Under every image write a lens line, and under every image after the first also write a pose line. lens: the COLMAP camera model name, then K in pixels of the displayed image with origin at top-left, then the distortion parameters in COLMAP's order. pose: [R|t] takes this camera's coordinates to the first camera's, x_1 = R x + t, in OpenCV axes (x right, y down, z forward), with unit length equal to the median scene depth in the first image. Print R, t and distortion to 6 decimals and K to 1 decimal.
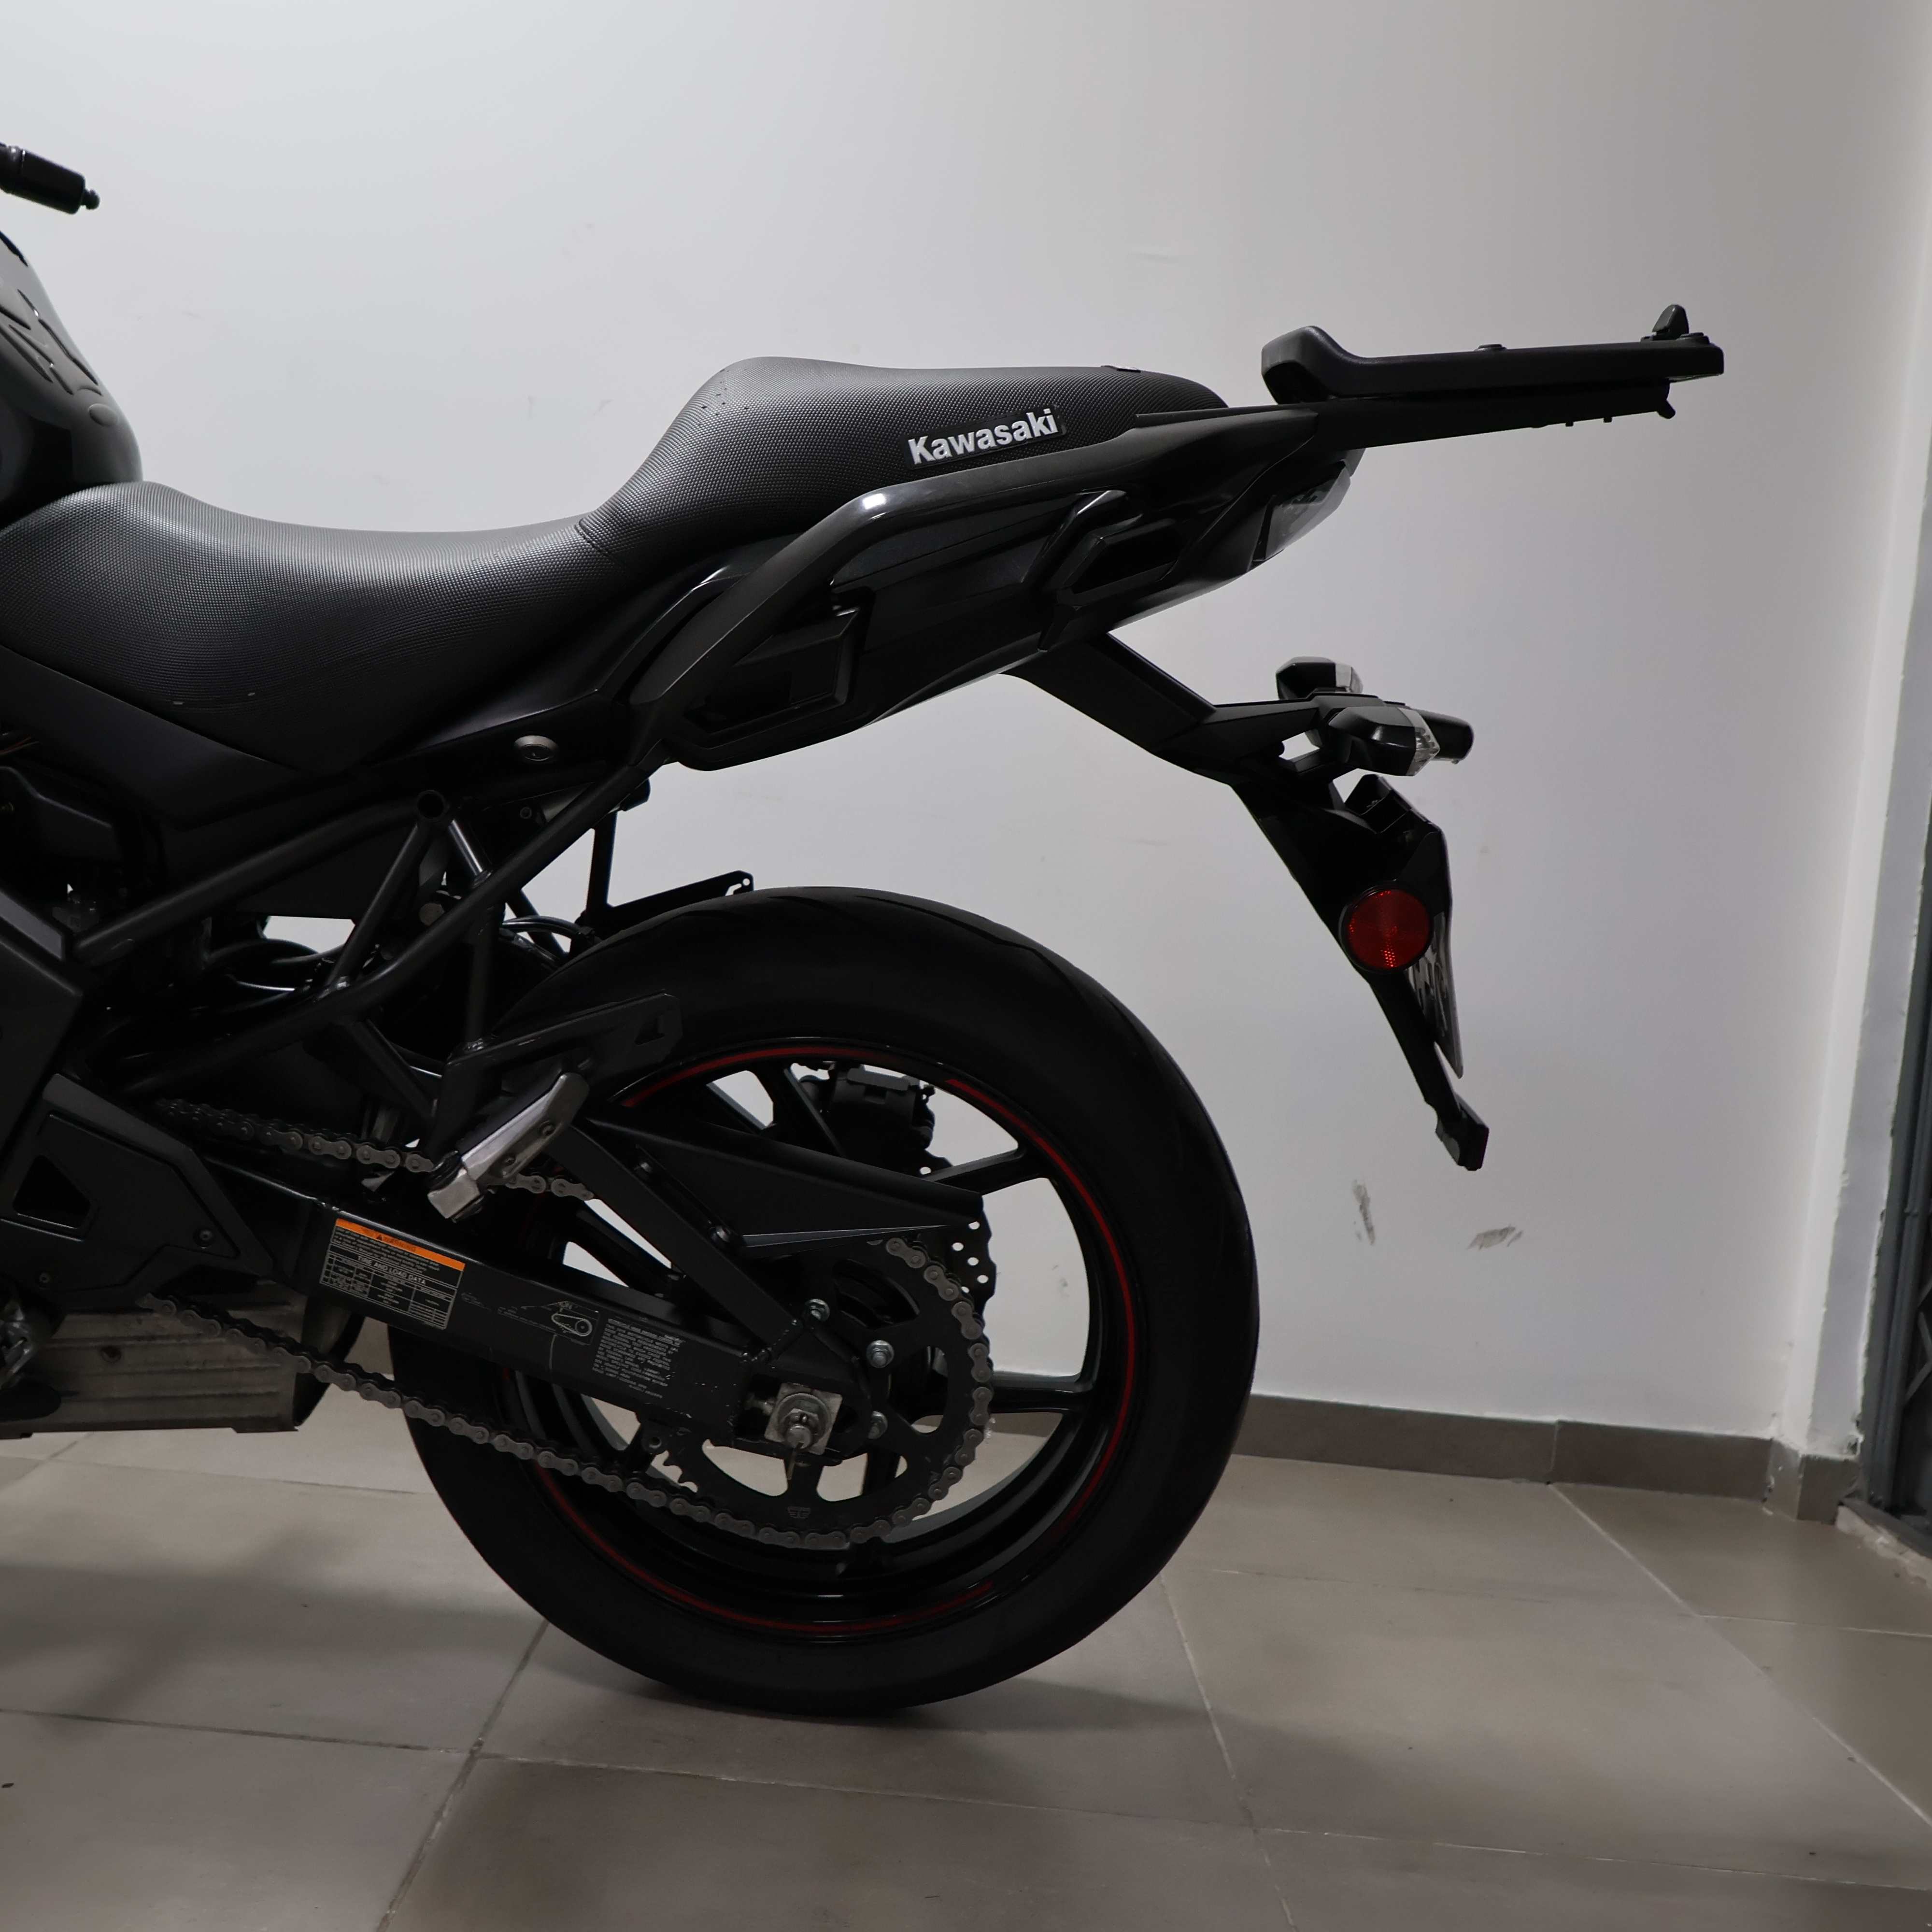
lens RADIAL K [[1874.8, 0, 971.5], [0, 1874.8, 961.6], [0, 0, 1]] dist [0.008052, 0.000000]
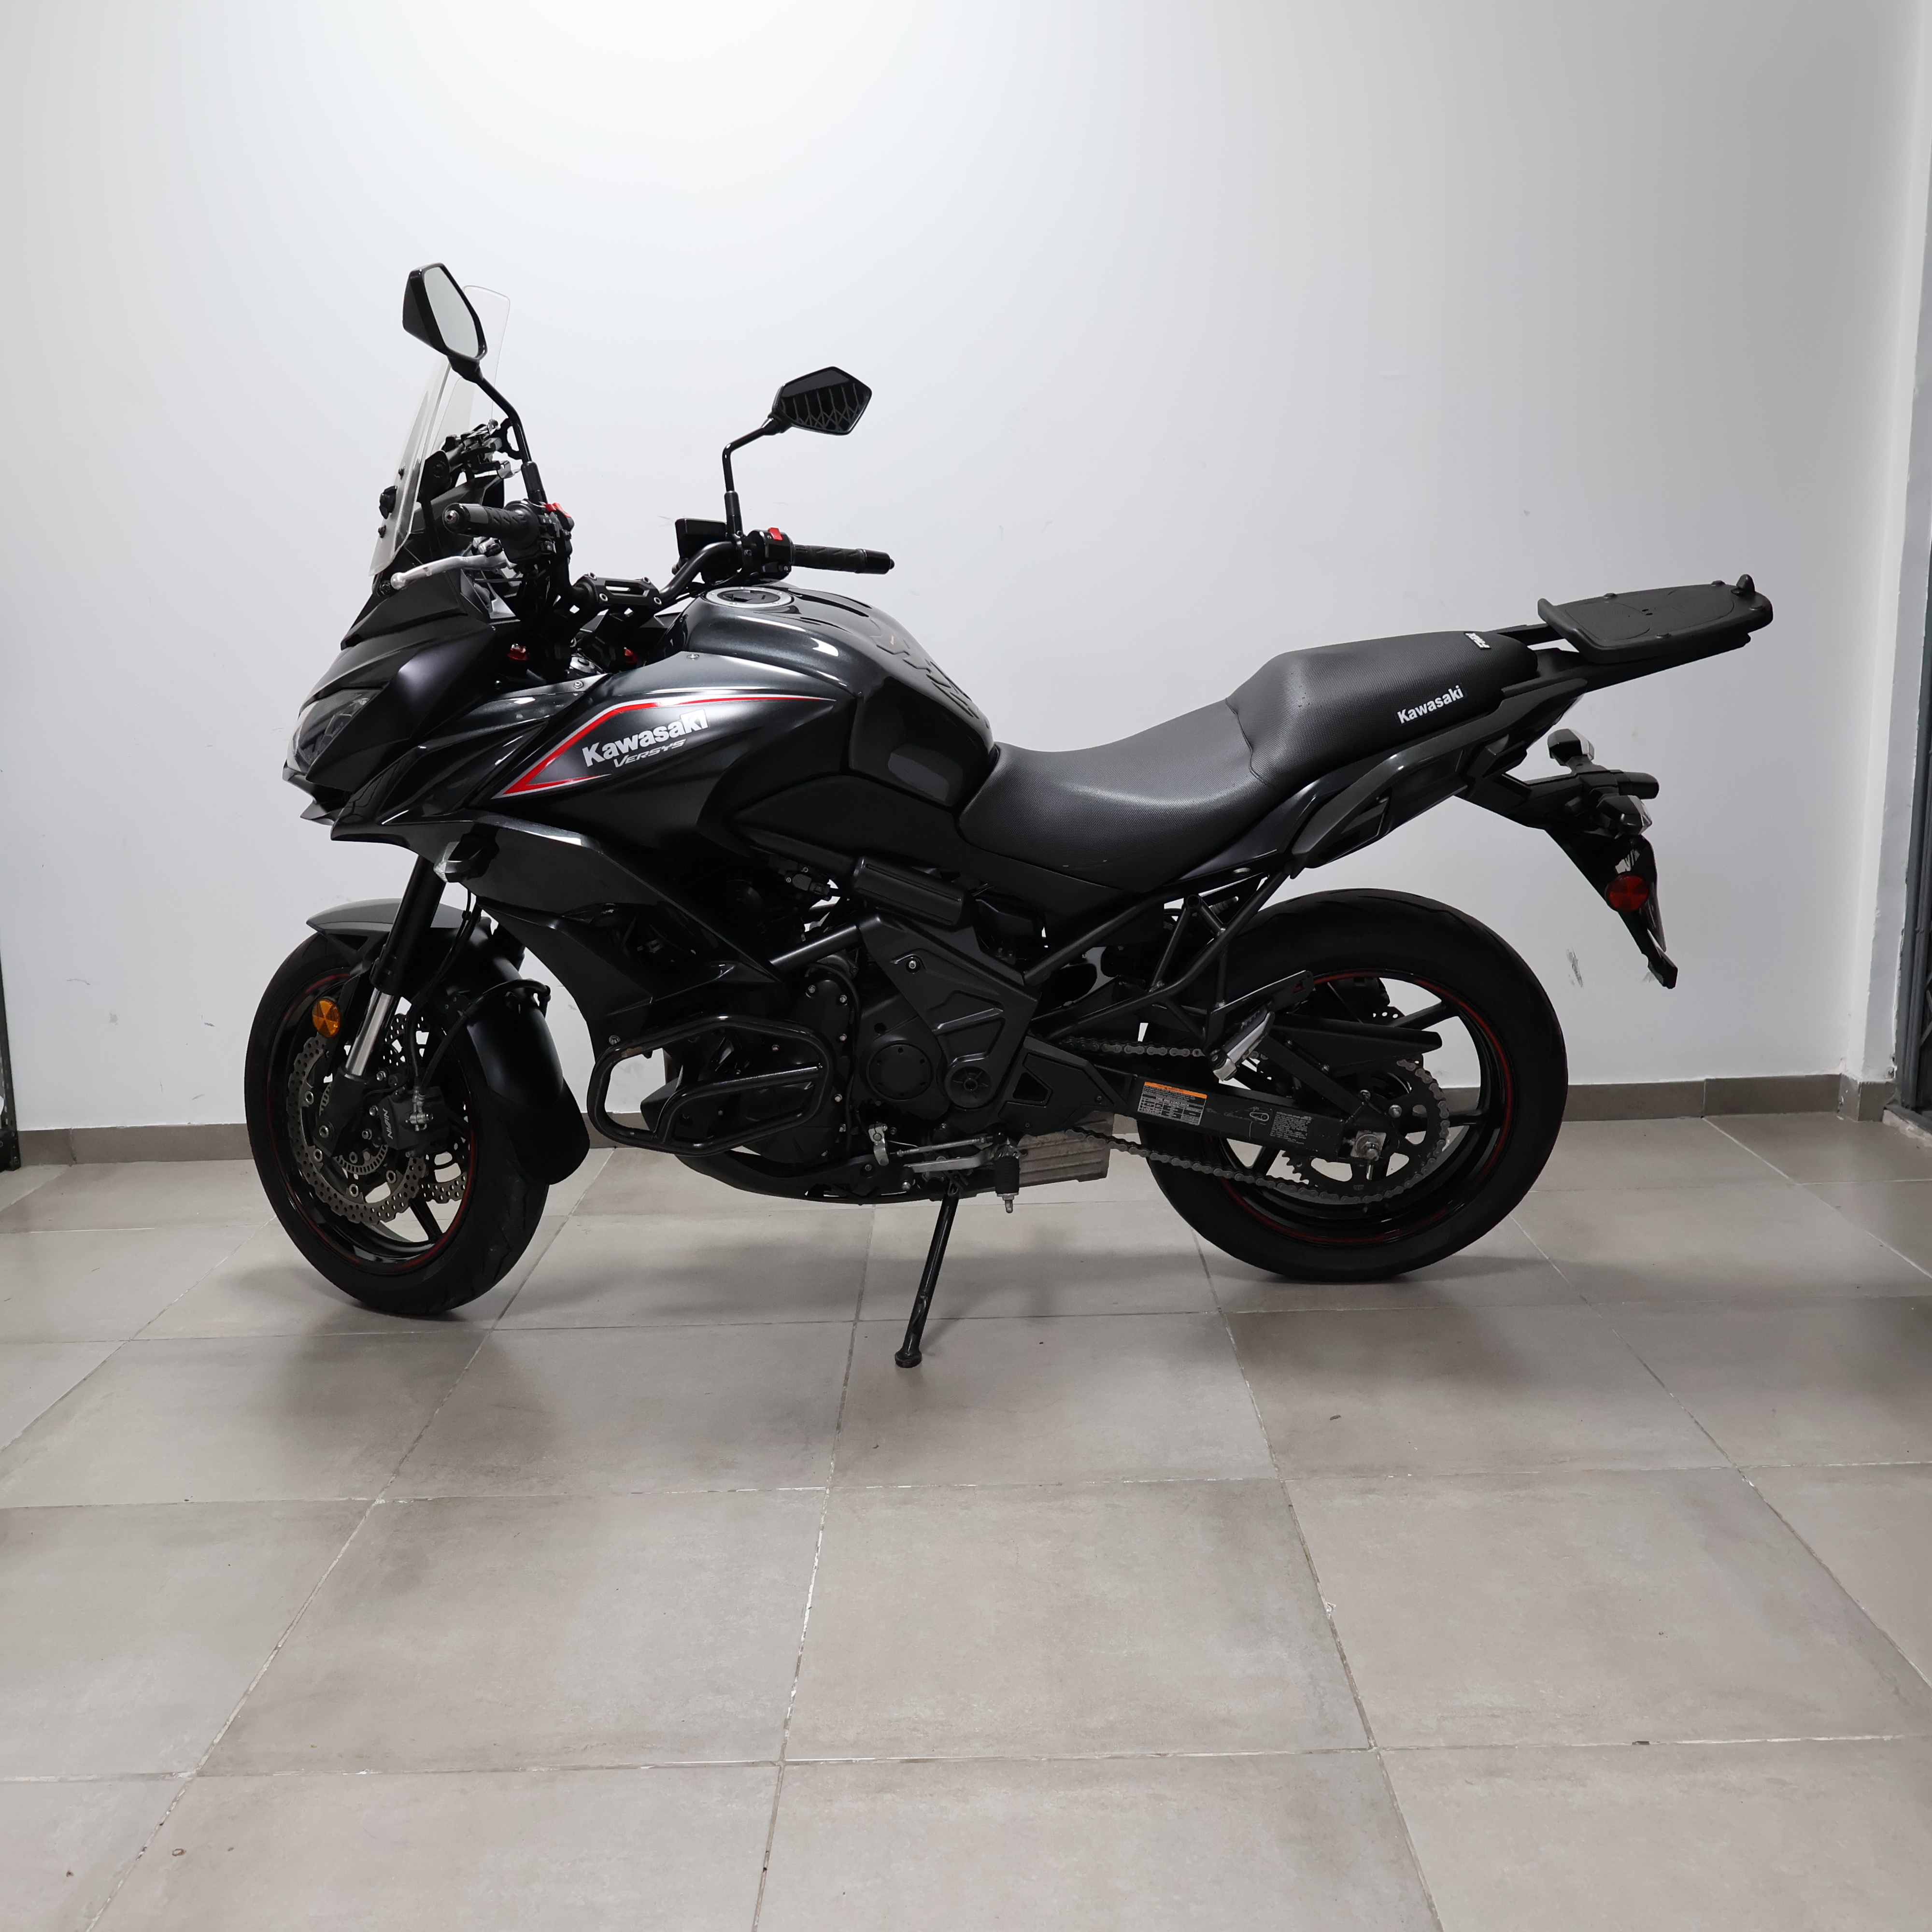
lens RADIAL K [[1874.8, 0, 966.4], [0, 1874.8, 960.5], [0, 0, 1]] dist [0.008052, 0.000000]
pose [[0.990874, -0.123600, -0.053773, -0.360901], [0.130888, 0.977606, 0.164787, -0.338165], [0.032201, -0.170322, 0.984862, -0.981547]]
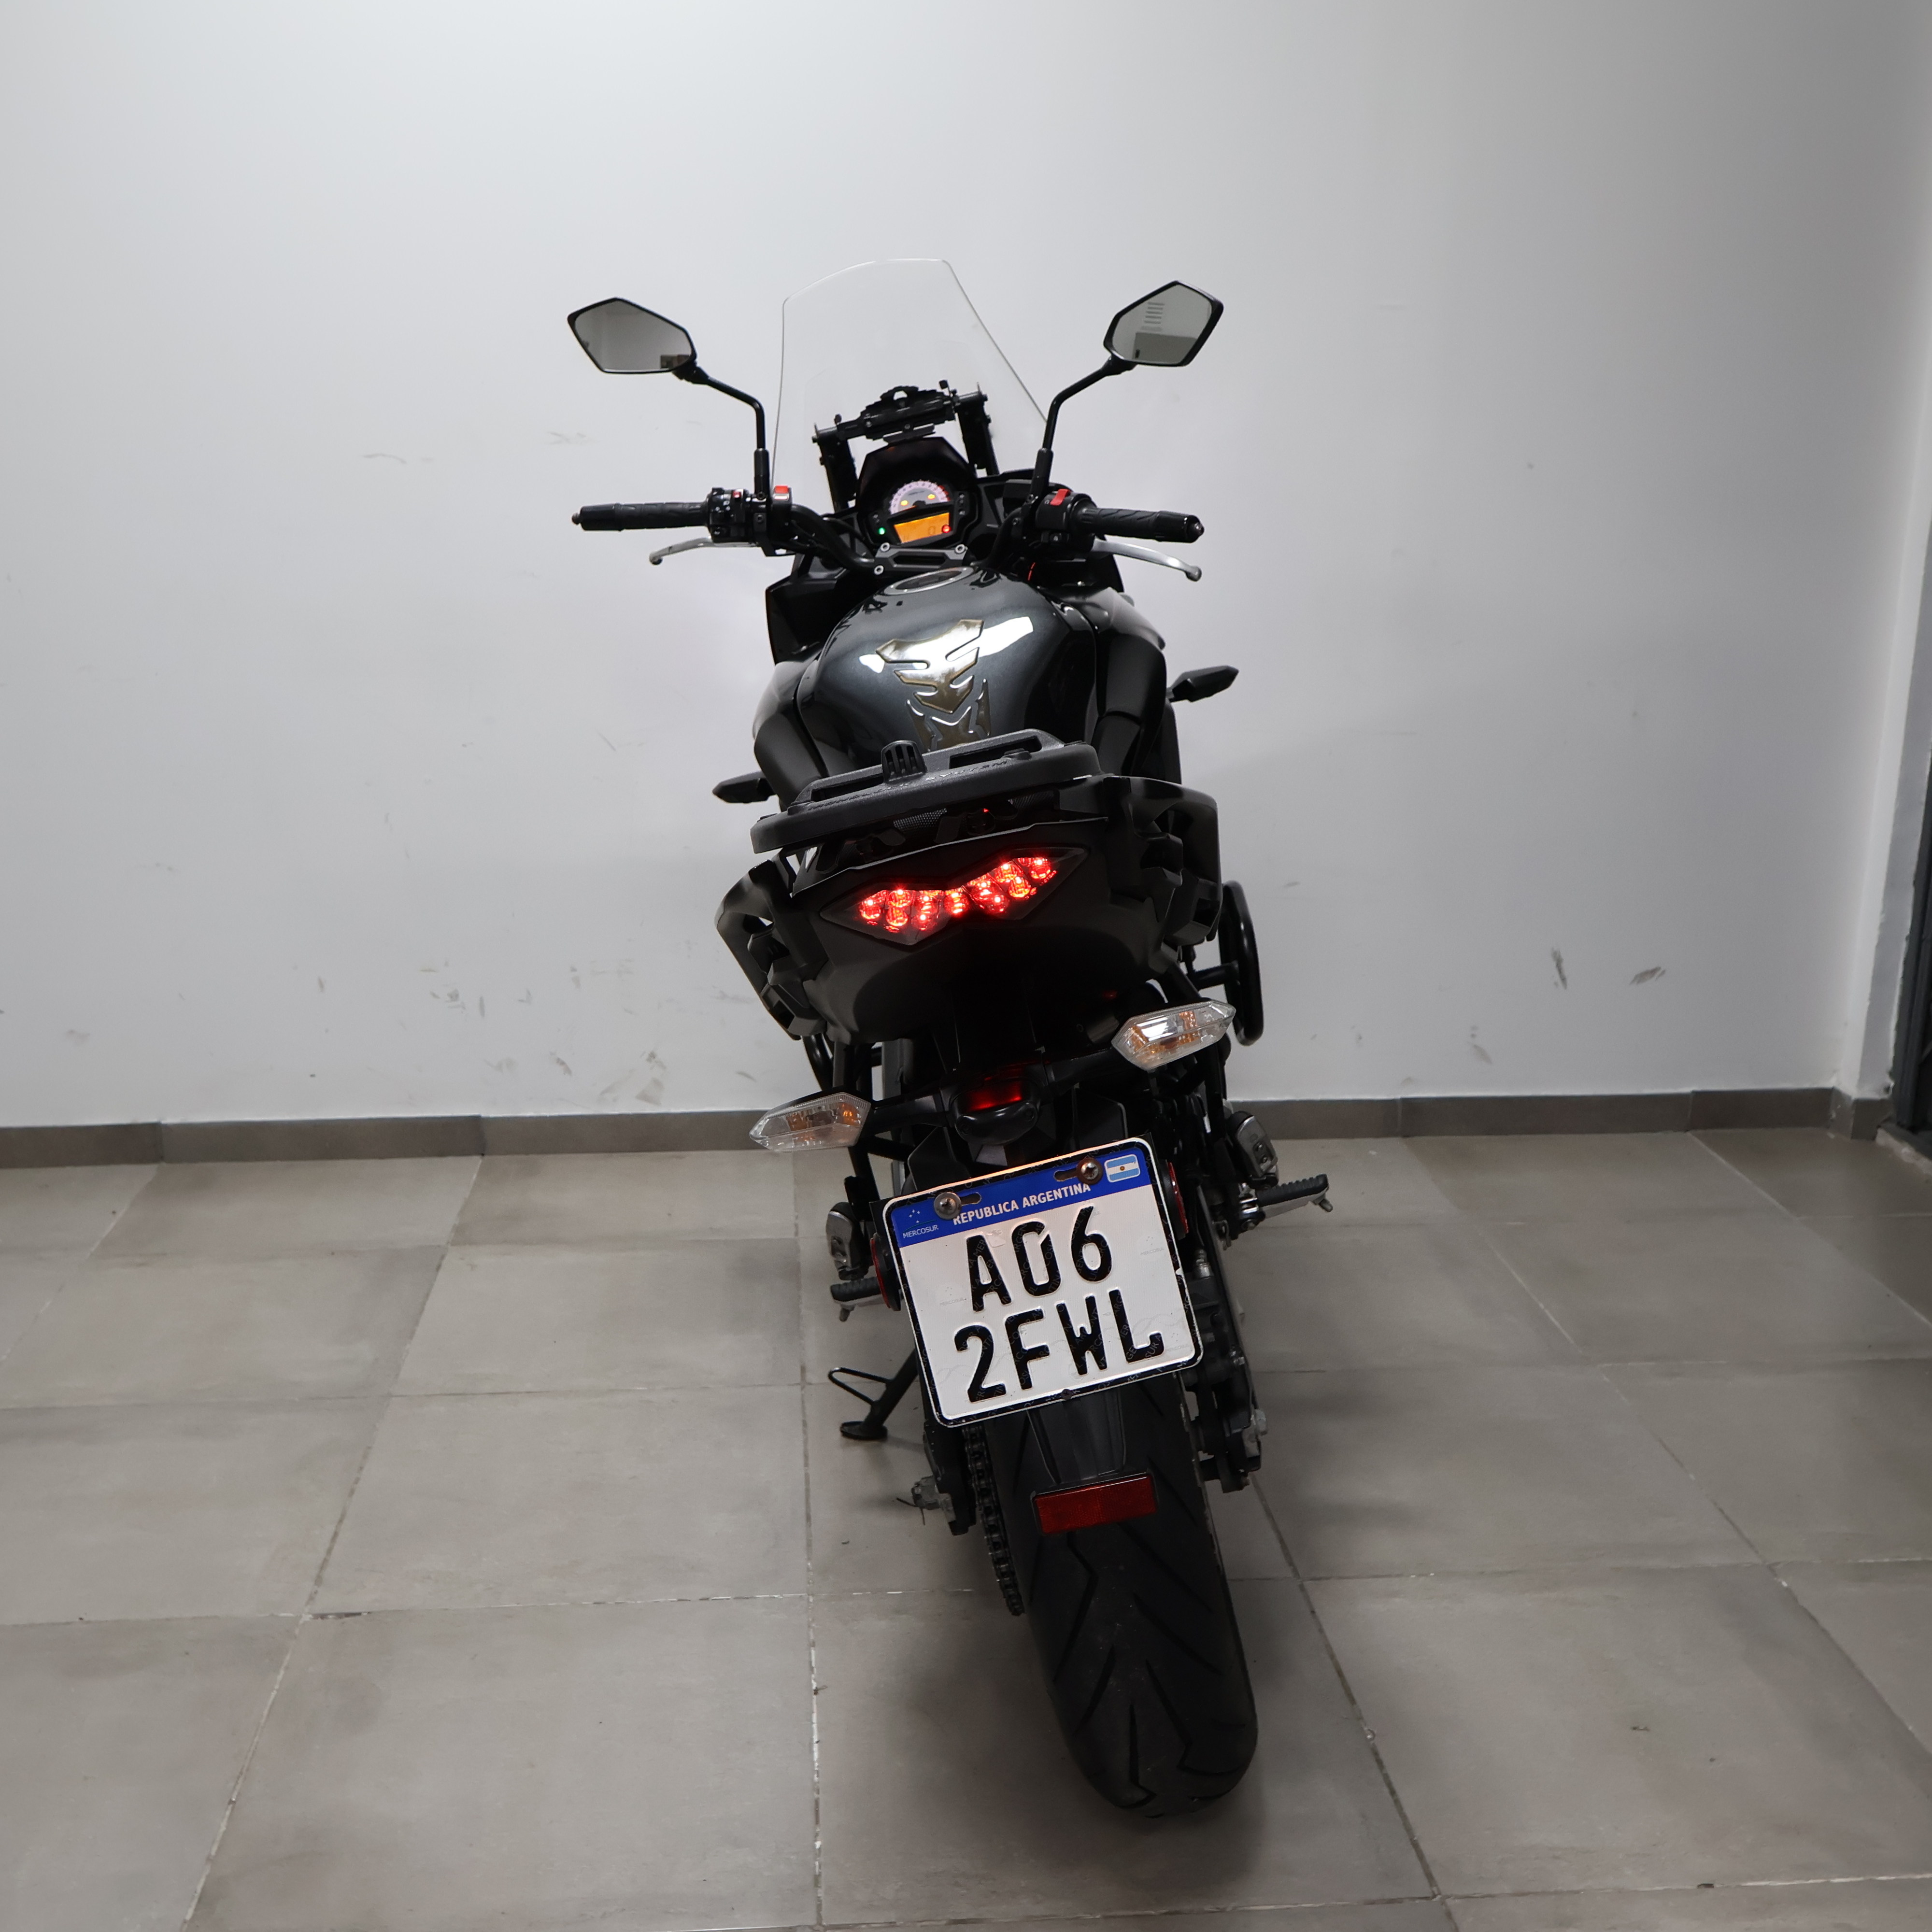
lens RADIAL K [[2203.4, 0, 974.4], [0, 2203.4, 961.6], [0, 0, 1]] dist [0.024299, 0.000000]
pose [[0.993761, -0.104572, 0.038768, -0.509886], [0.092659, 0.967610, 0.234831, -0.523750], [-0.062068, -0.229774, 0.971263, -1.055429]]
